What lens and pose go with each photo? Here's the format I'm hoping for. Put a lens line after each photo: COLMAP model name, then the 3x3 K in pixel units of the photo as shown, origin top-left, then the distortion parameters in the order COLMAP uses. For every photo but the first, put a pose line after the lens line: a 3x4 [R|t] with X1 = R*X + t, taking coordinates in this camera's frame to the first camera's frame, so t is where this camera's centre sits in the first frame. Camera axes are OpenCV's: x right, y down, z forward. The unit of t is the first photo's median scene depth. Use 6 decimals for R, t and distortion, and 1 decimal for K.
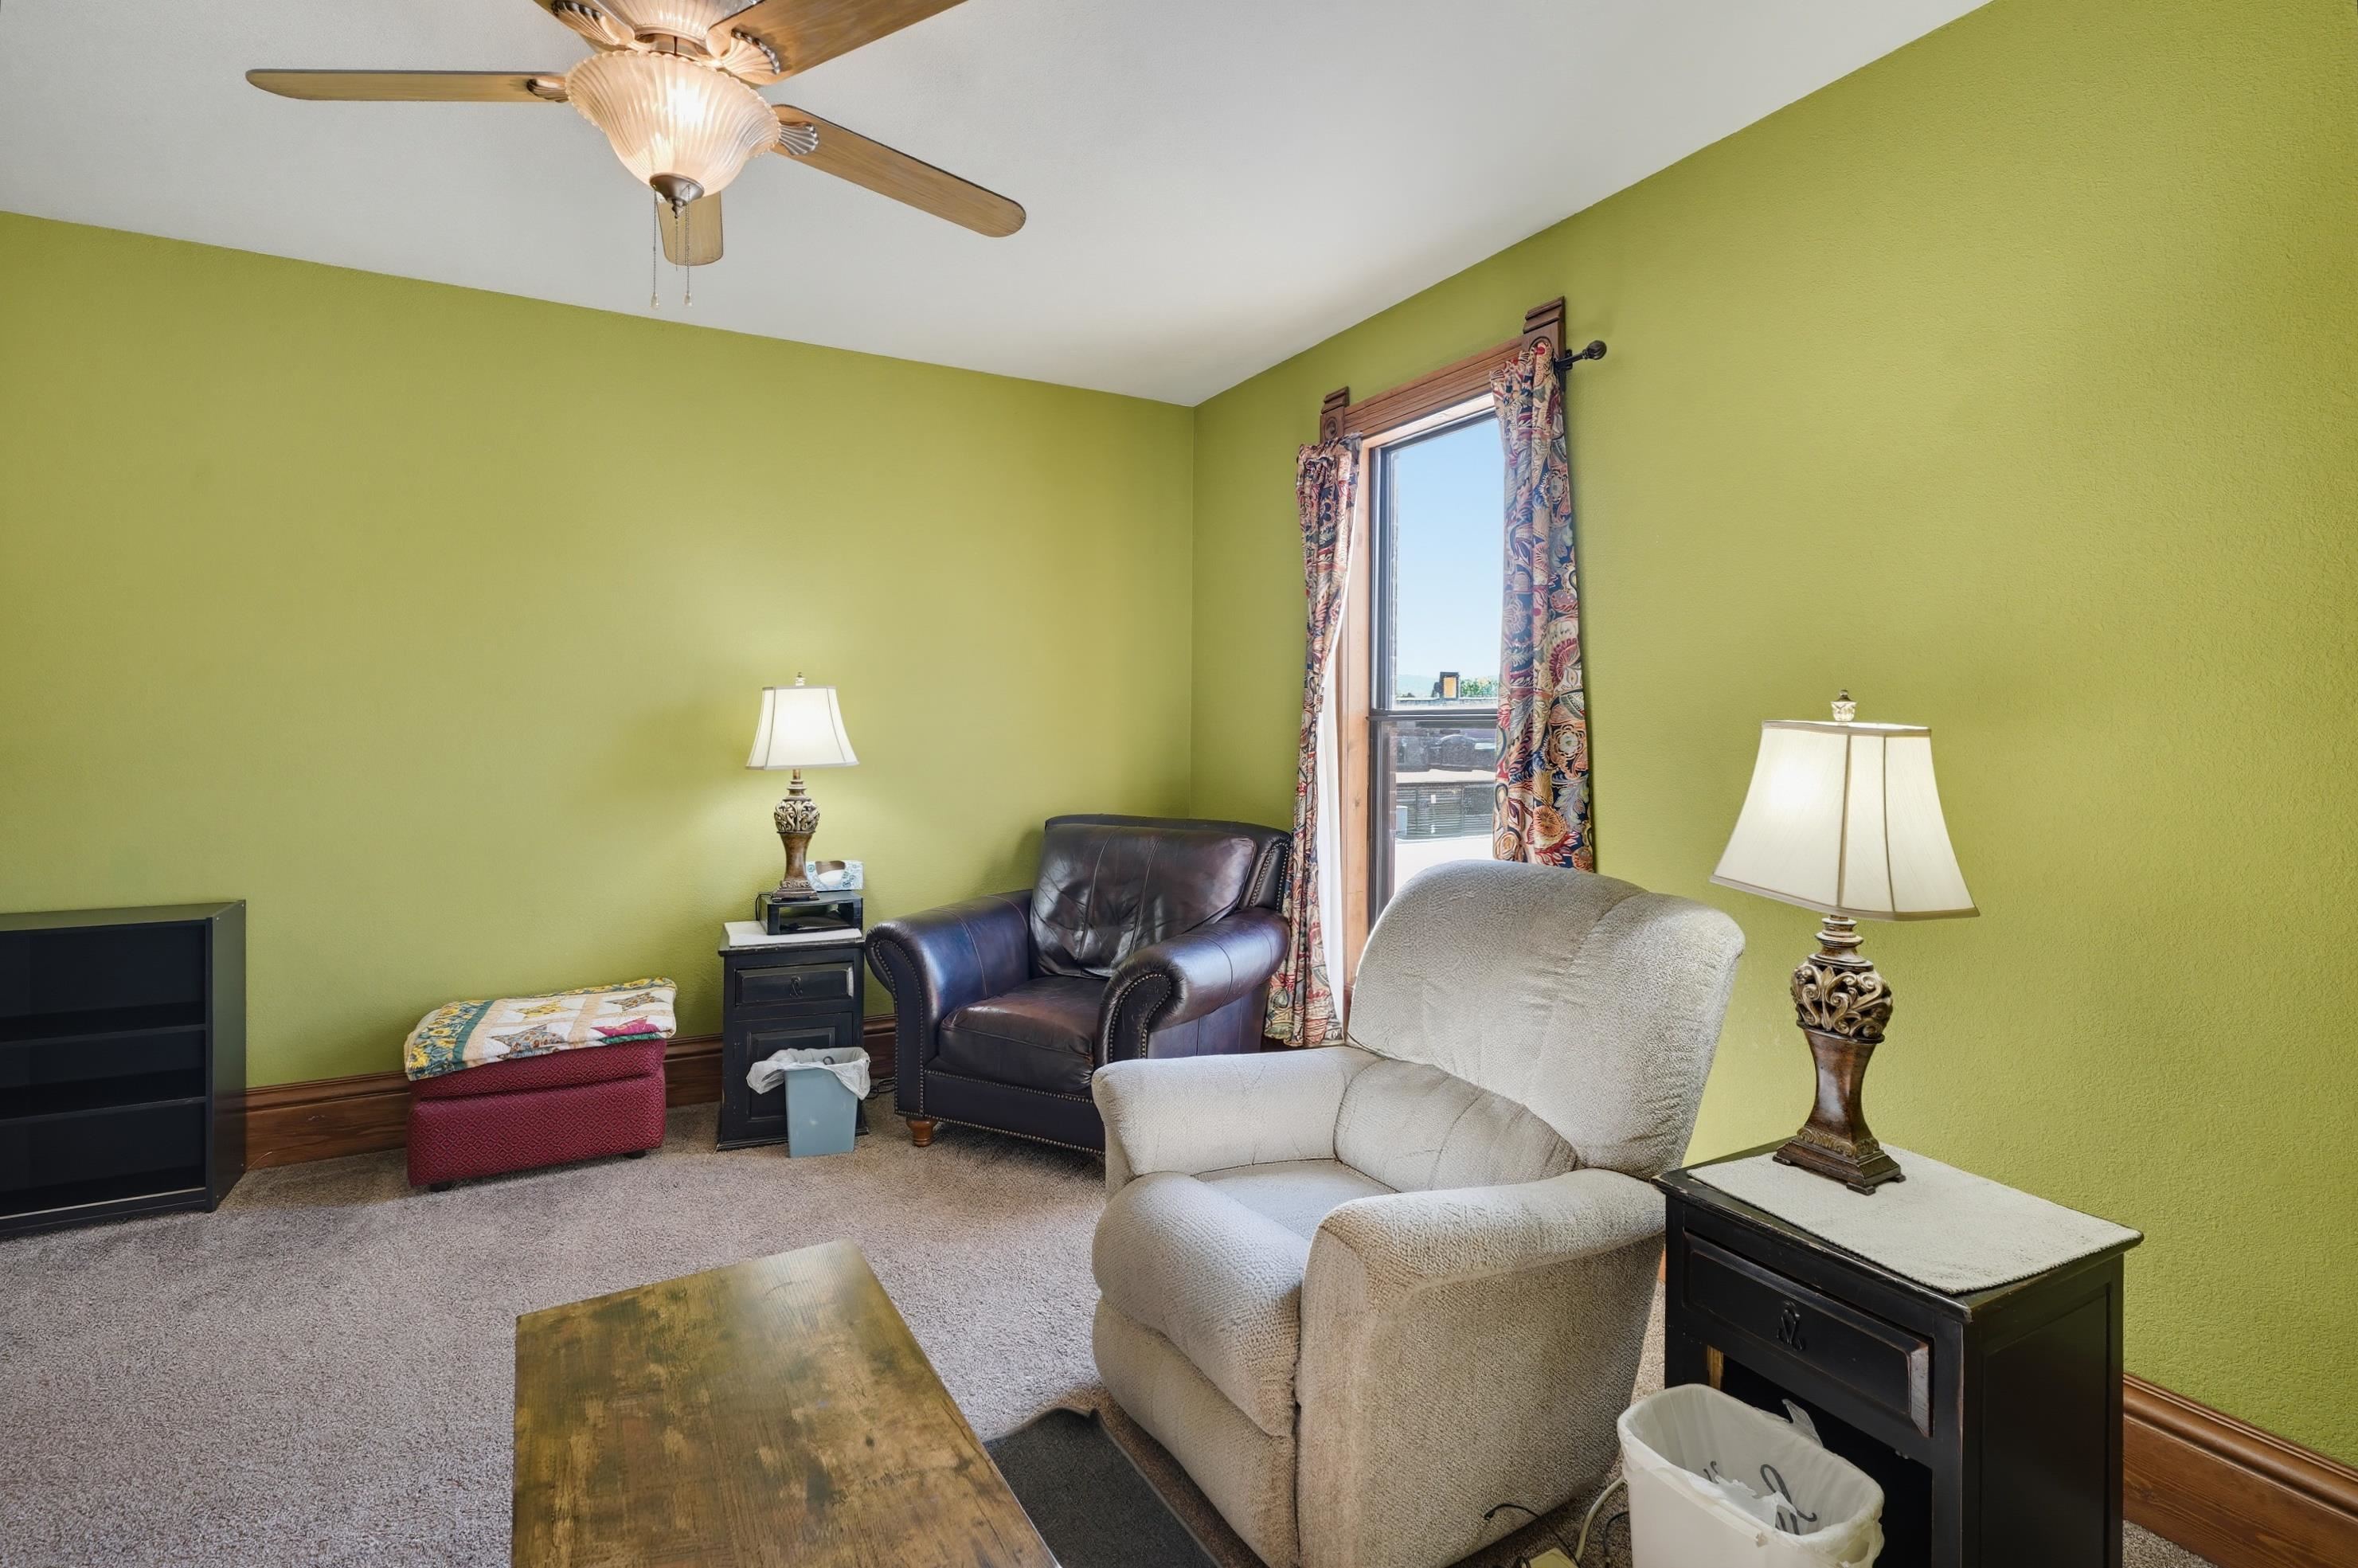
lens RADIAL K [[1085.9, 0, 1121.4], [0, 1085.9, 733.3], [0, 0, 1]] dist [-0.016163, 0.002199]
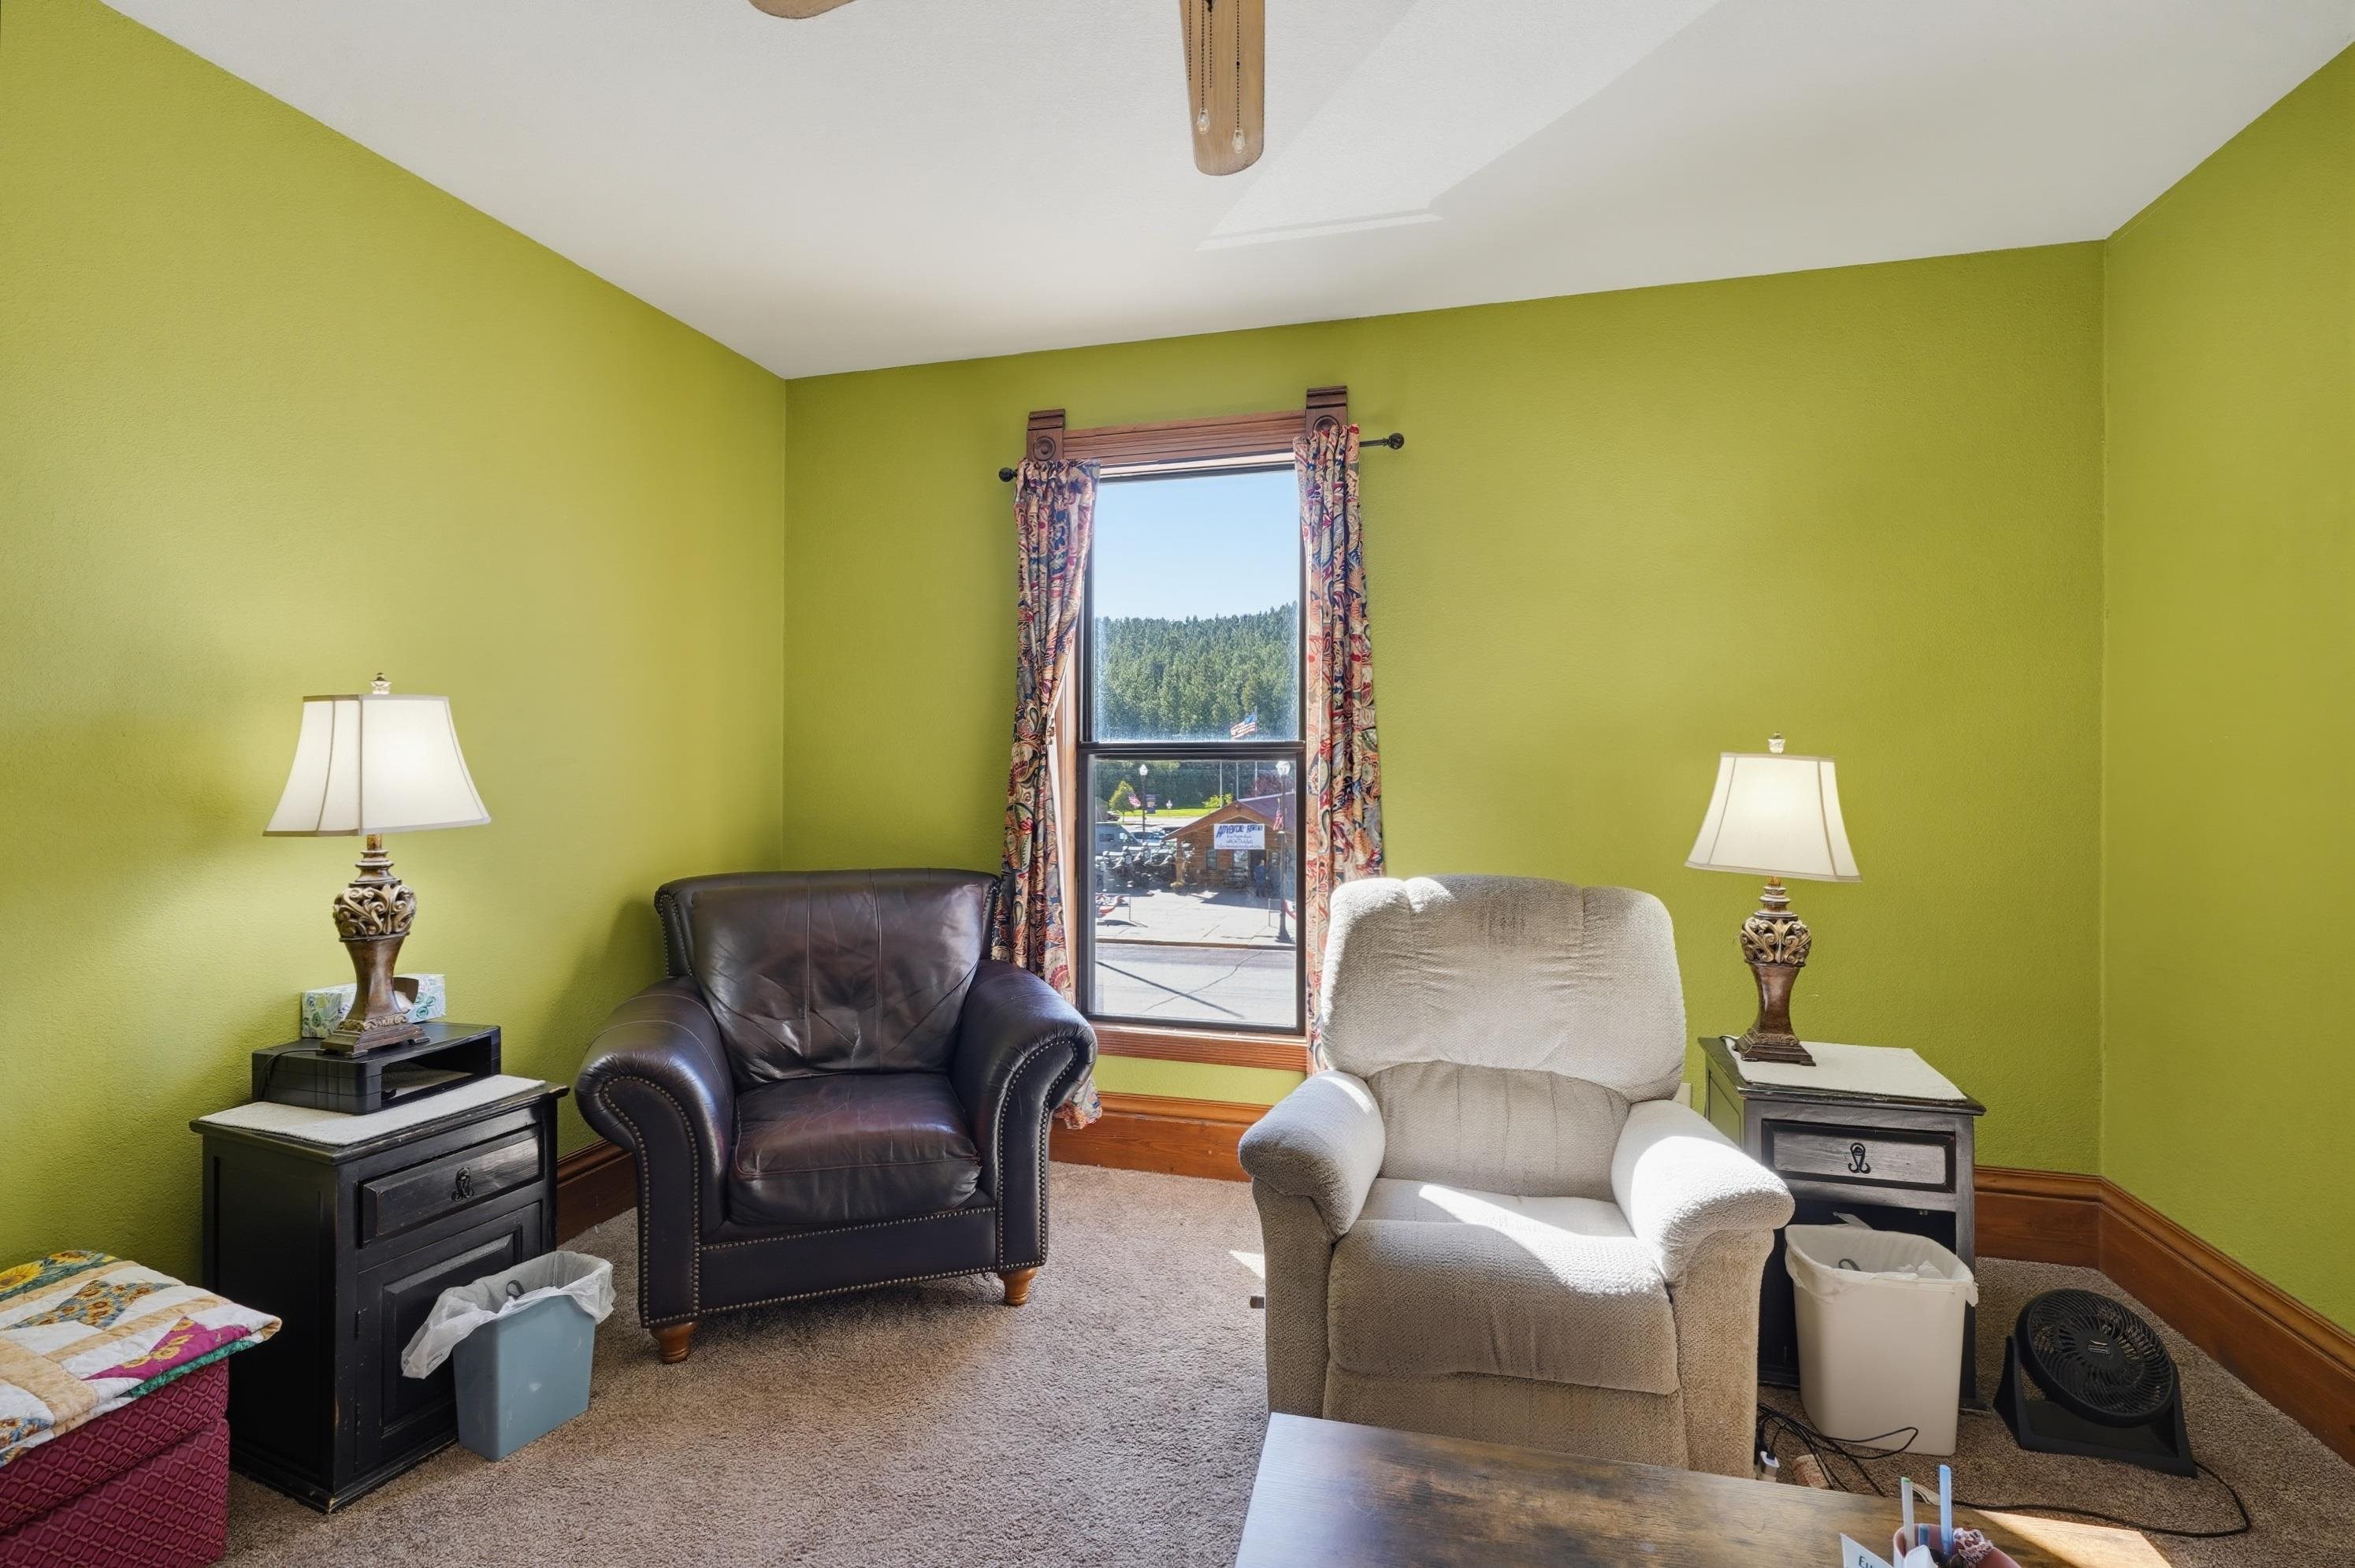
lens RADIAL K [[1084.6, 0, 1180.6], [0, 1084.6, 775.6], [0, 0, 1]] dist [-0.016163, 0.002199]
pose [[0.678585, -0.011309, 0.734435, -0.442292], [0.008143, 0.999936, 0.007873, 0.000931], [-0.734477, 0.000638, 0.678634, 0.271946]]
